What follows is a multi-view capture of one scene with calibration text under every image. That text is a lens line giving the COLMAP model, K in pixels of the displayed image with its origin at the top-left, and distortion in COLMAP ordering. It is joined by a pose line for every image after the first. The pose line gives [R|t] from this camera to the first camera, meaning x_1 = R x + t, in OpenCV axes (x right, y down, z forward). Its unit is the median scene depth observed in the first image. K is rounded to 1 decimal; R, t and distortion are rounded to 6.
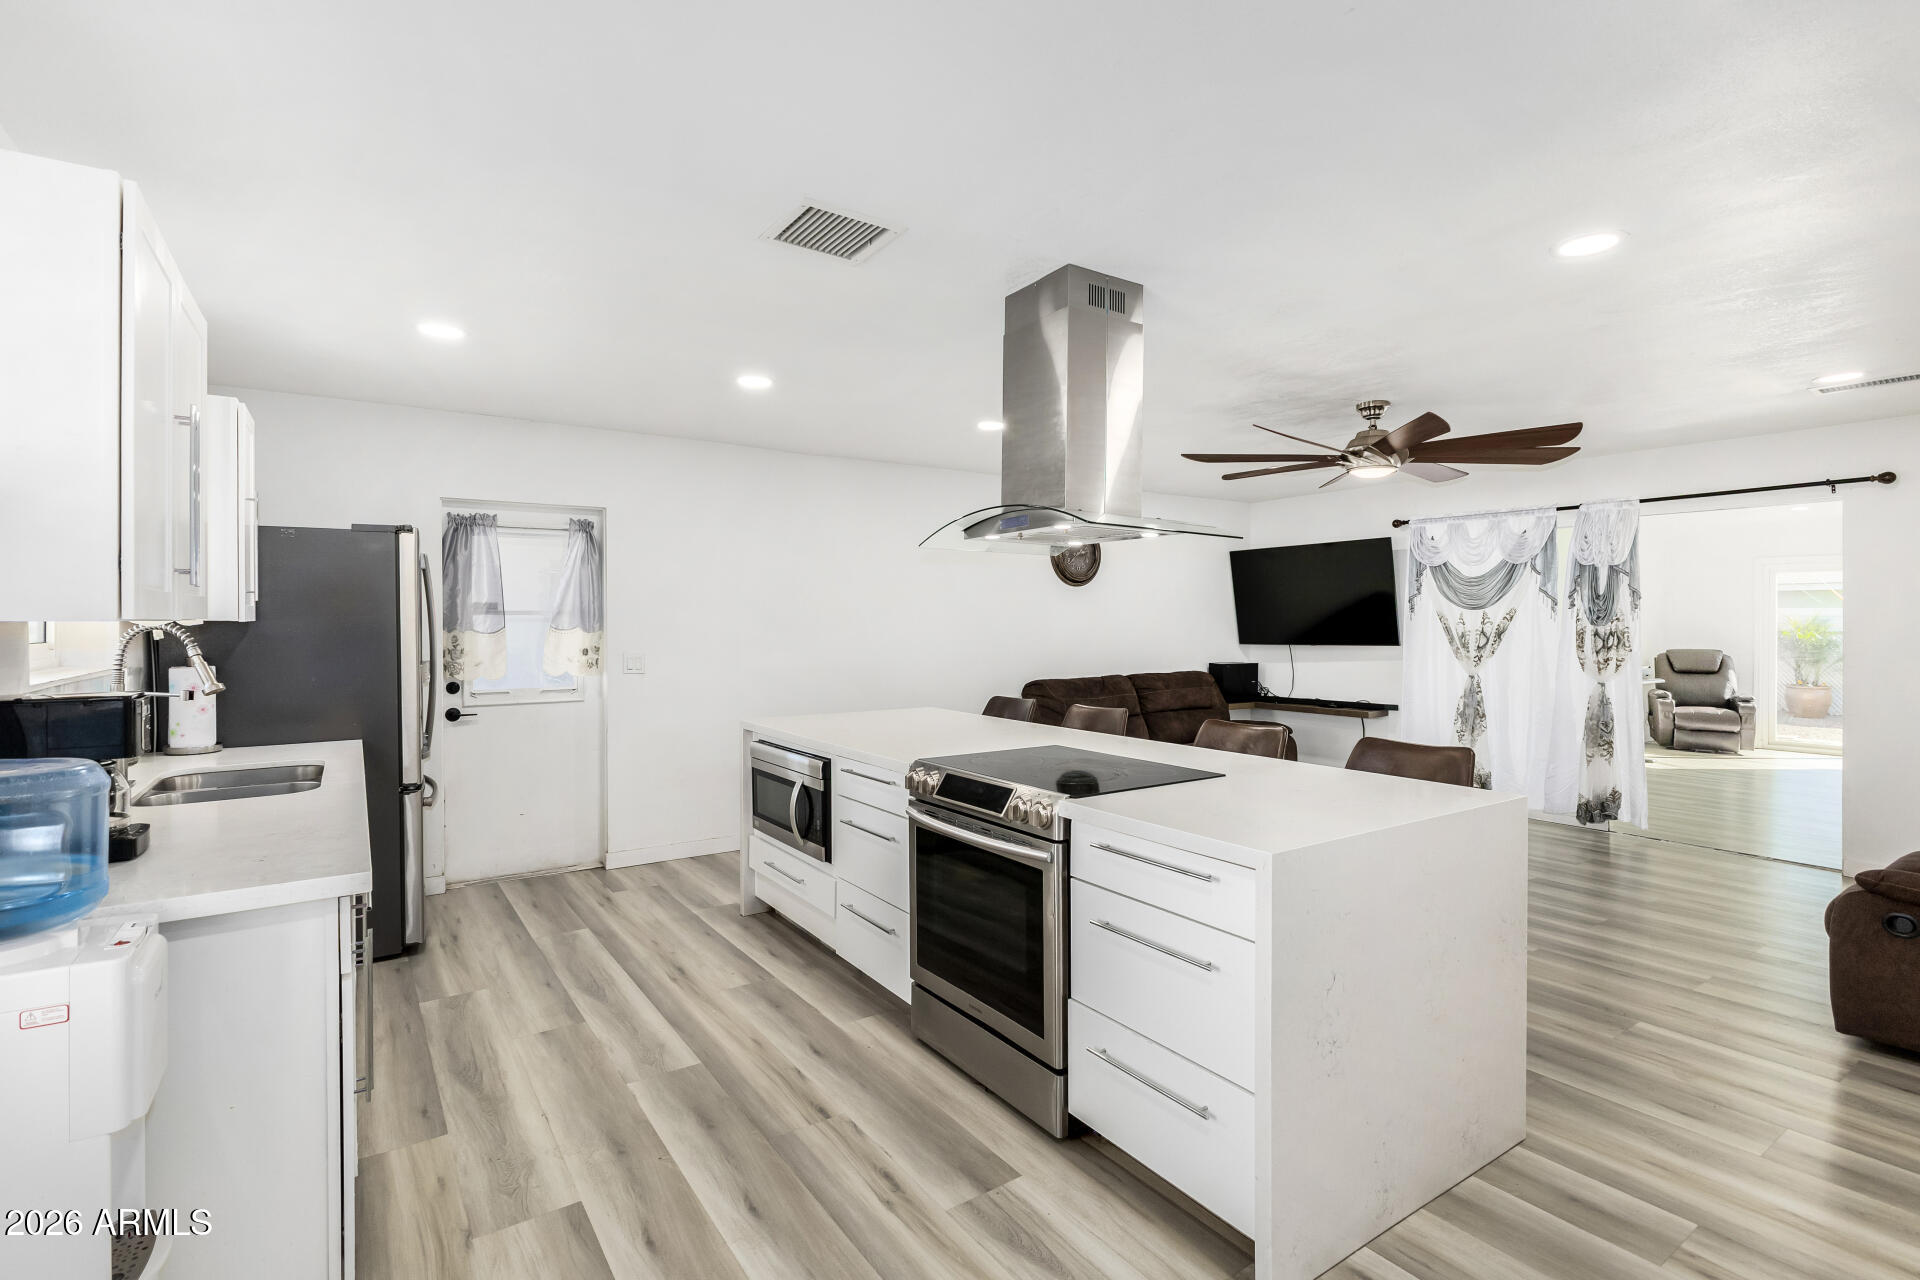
lens RADIAL K [[899.6, 0, 960.0], [0, 899.6, 640.0], [0, 0, 1]] dist [0.000327, -0.000033]
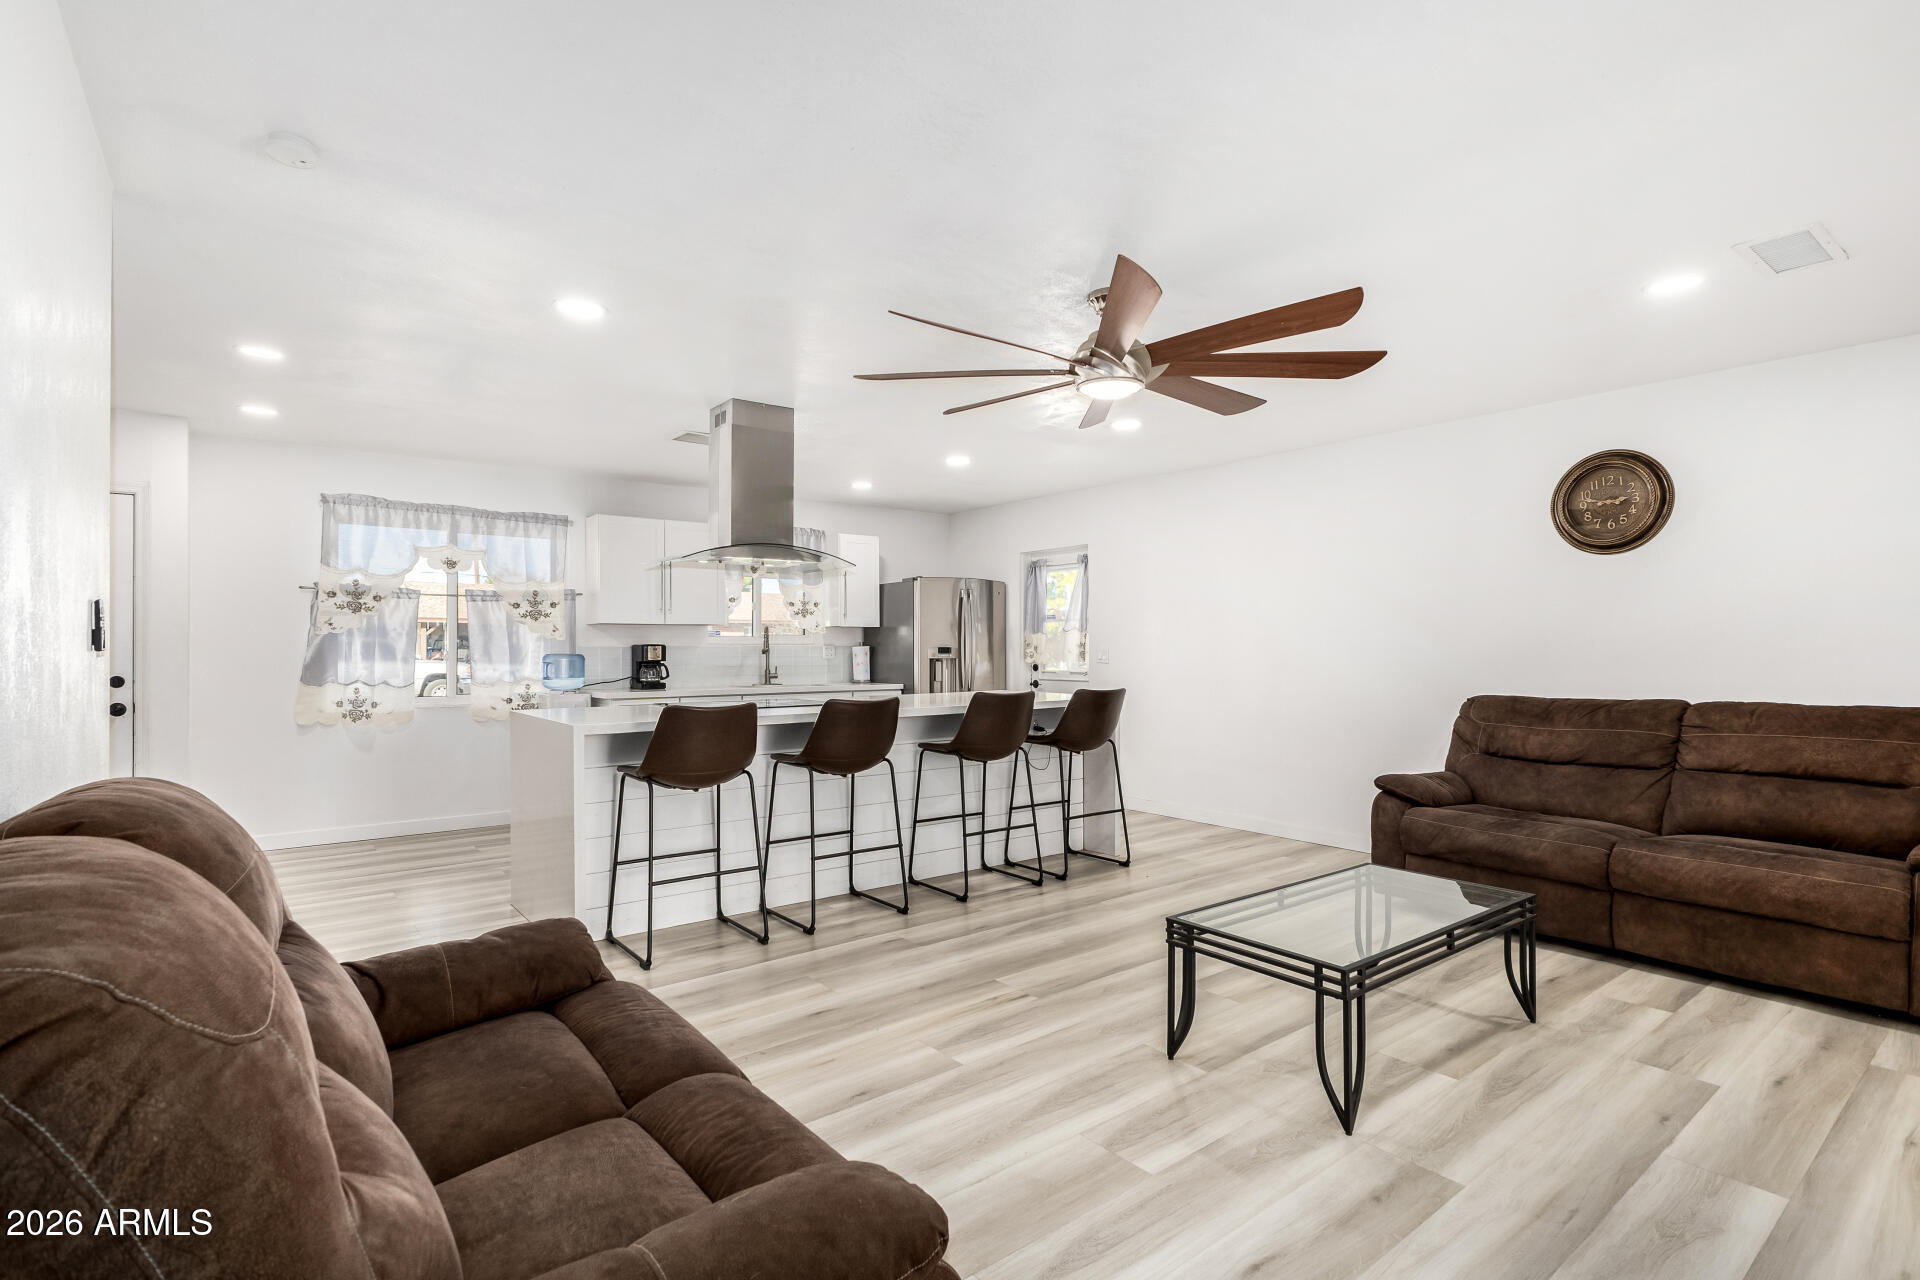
lens RADIAL K [[899.6, 0, 960.0], [0, 899.6, 640.0], [0, 0, 1]] dist [0.000327, -0.000033]
pose [[0.046221, -0.012540, -0.998853, 0.824915], [-0.020121, 0.999707, -0.013481, 0.021326], [0.998729, 0.020721, 0.045955, 0.619034]]
